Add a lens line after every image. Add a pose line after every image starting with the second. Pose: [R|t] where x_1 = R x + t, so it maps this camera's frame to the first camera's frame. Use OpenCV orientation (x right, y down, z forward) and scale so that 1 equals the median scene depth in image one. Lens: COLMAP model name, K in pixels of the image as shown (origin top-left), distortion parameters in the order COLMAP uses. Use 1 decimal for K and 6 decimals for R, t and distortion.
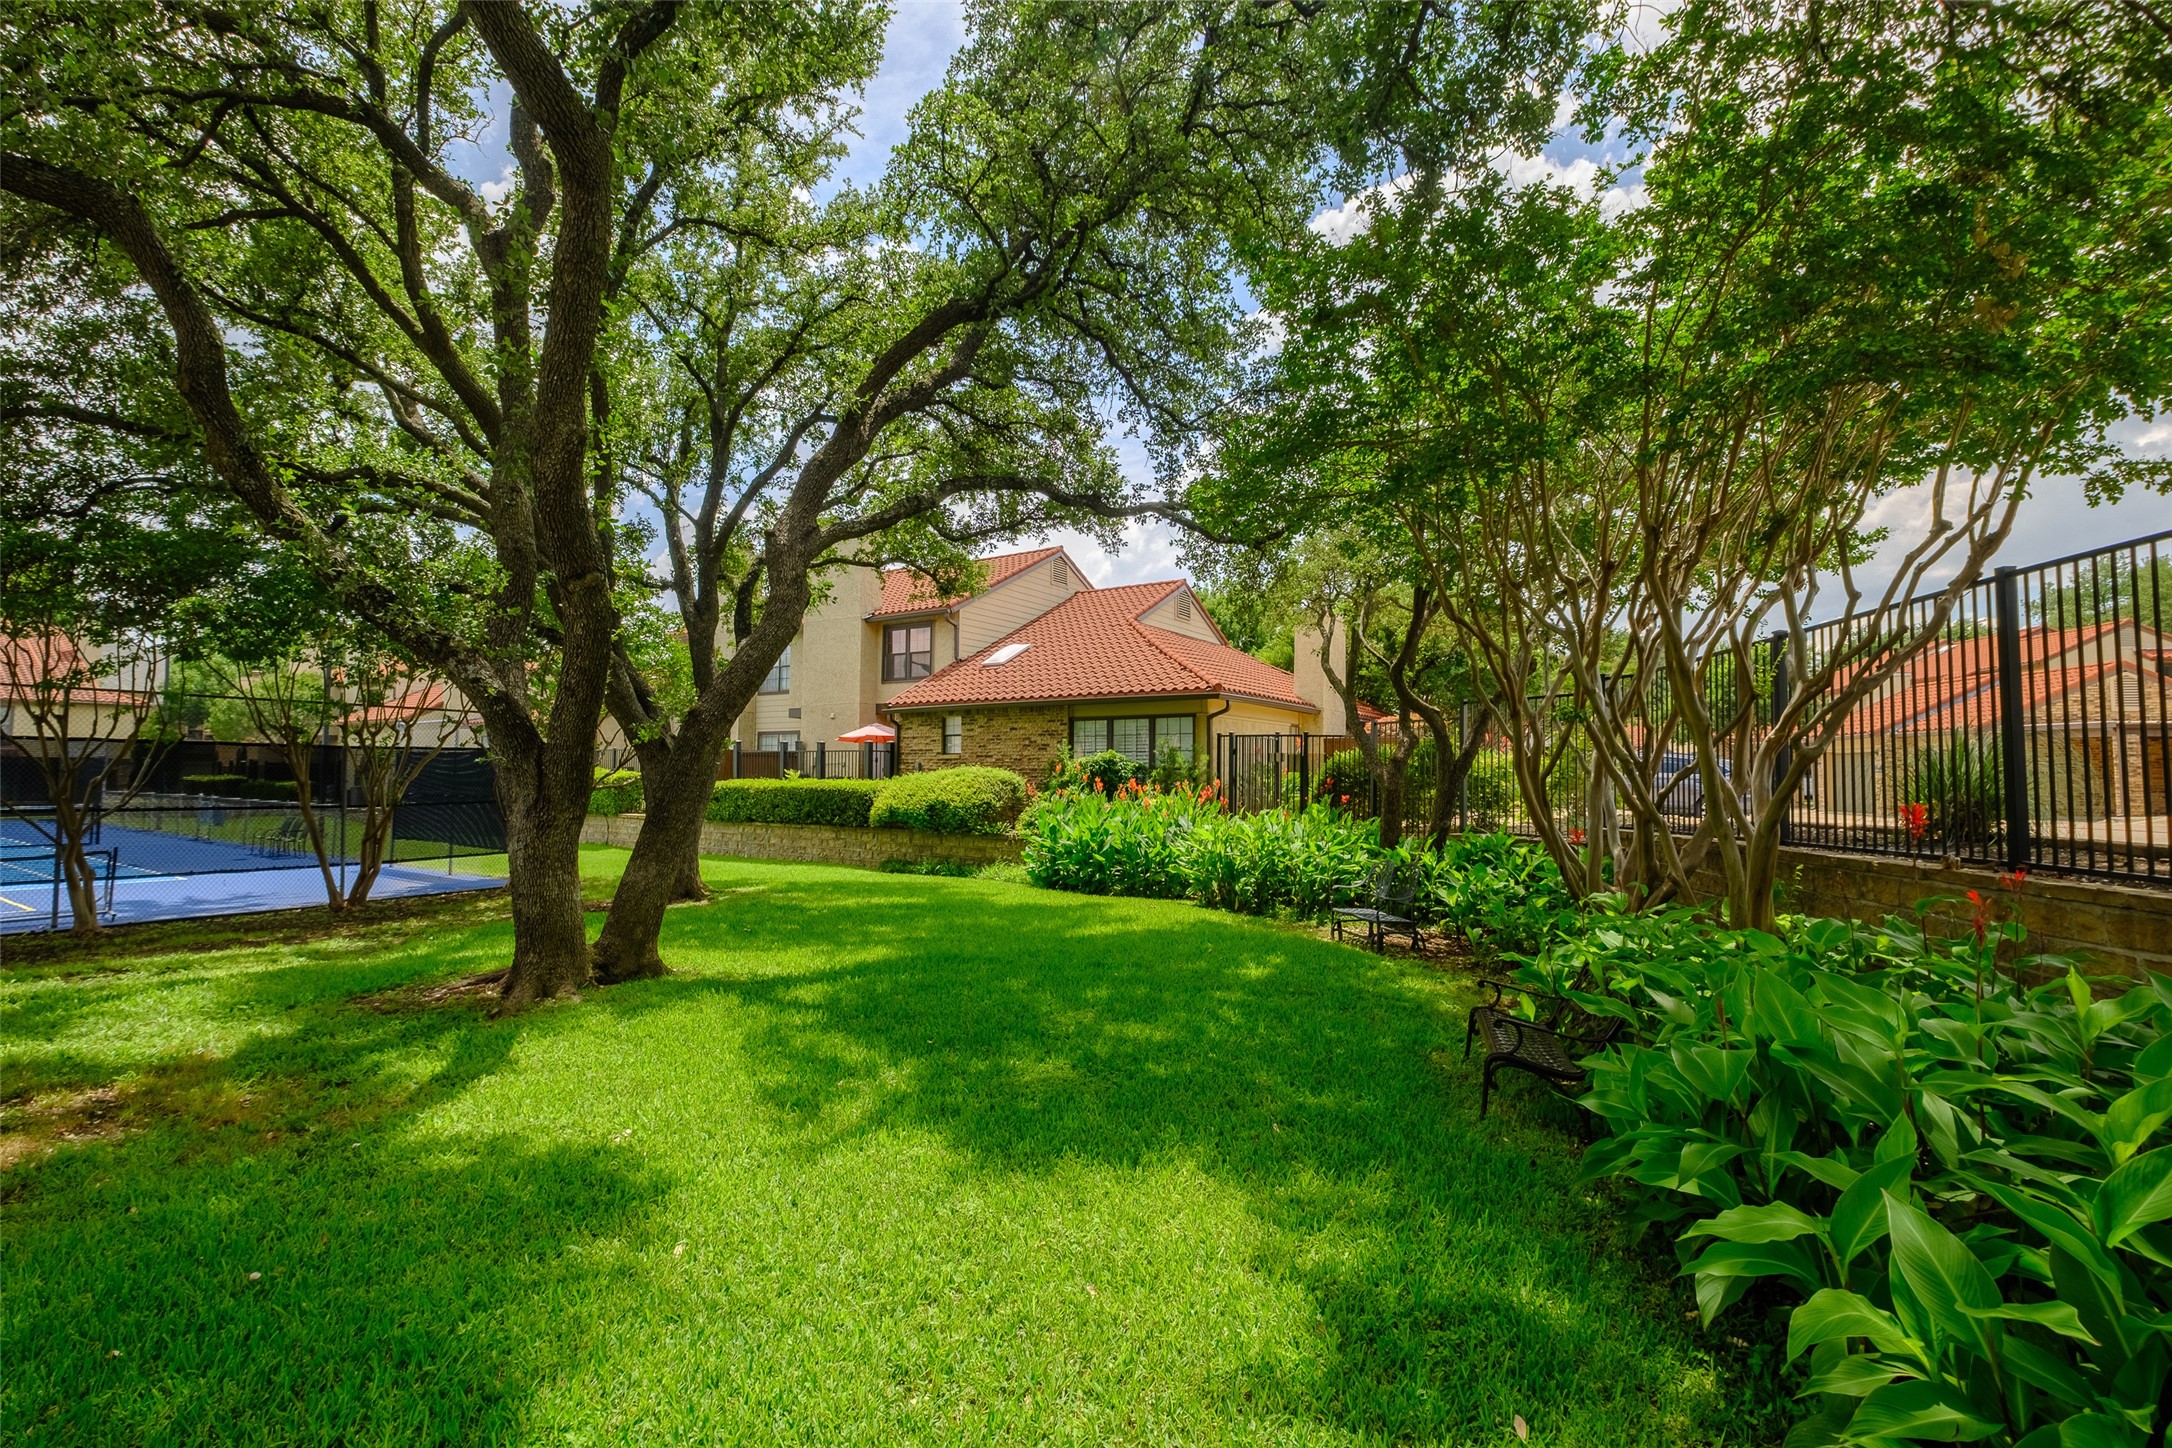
lens RADIAL K [[940.9, 0, 1085.7], [0, 940.9, 726.3], [0, 0, 1]] dist [-0.000056, 0.000001]
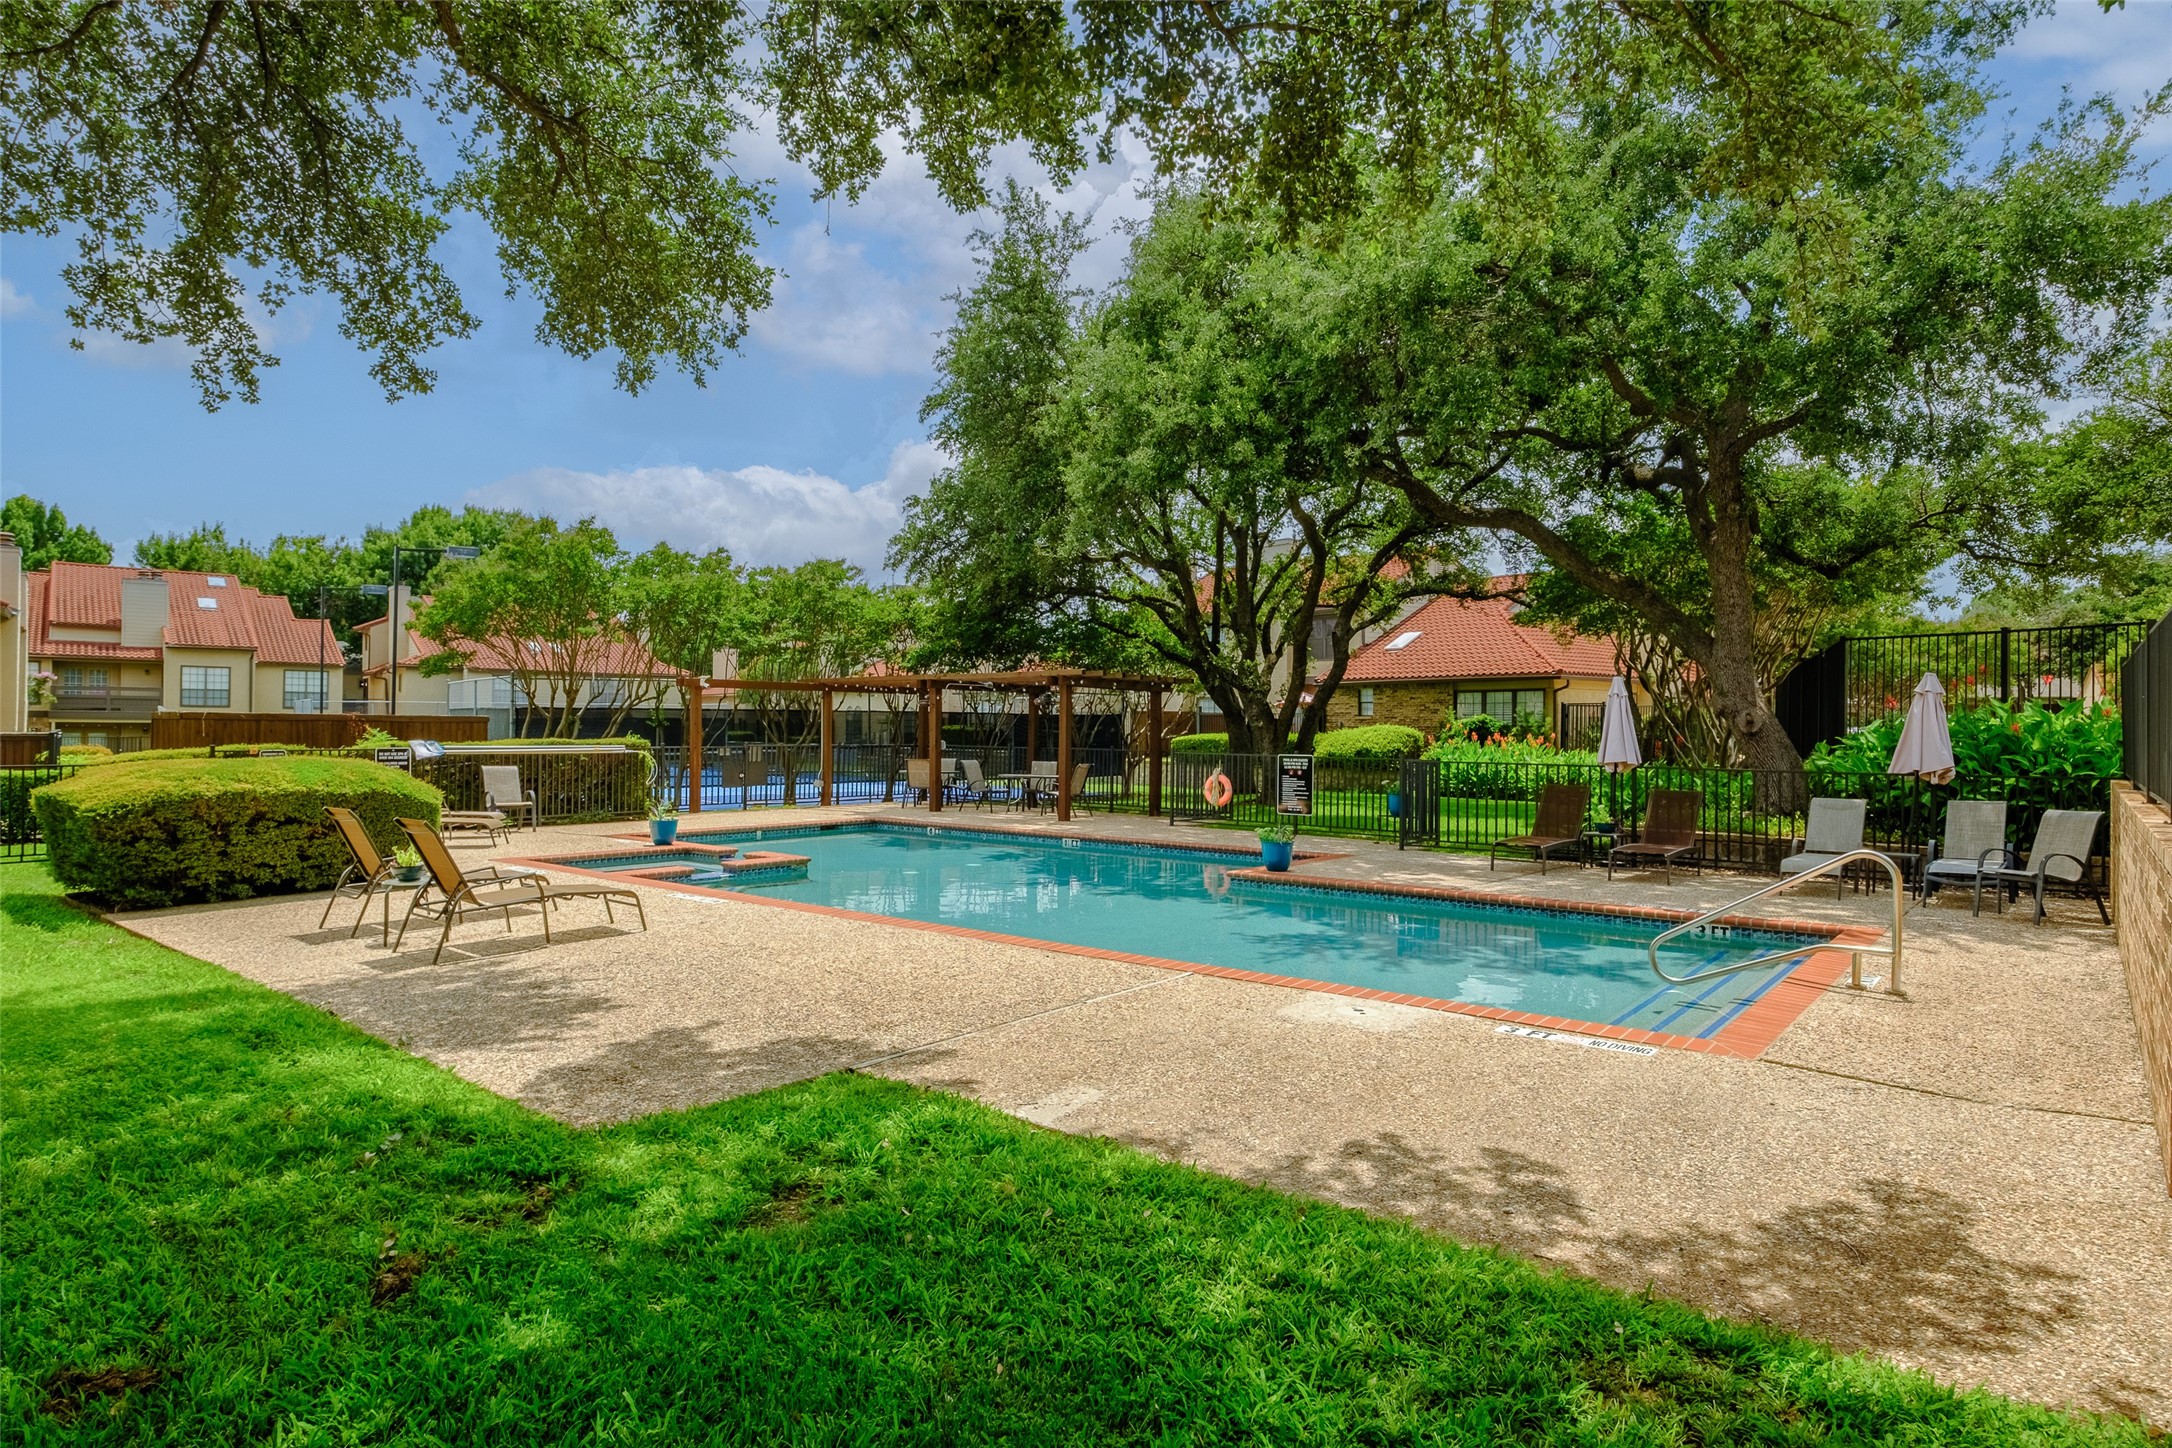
lens RADIAL K [[1214.3, 0, 1081.2], [0, 1214.3, 725.3], [0, 0, 1]] dist [0.001941, 0.000049]
pose [[0.954085, 0.000122, -0.299535, -0.005139], [0.013183, 0.999014, 0.042400, -0.045691], [0.299245, -0.044402, 0.953143, -0.997899]]
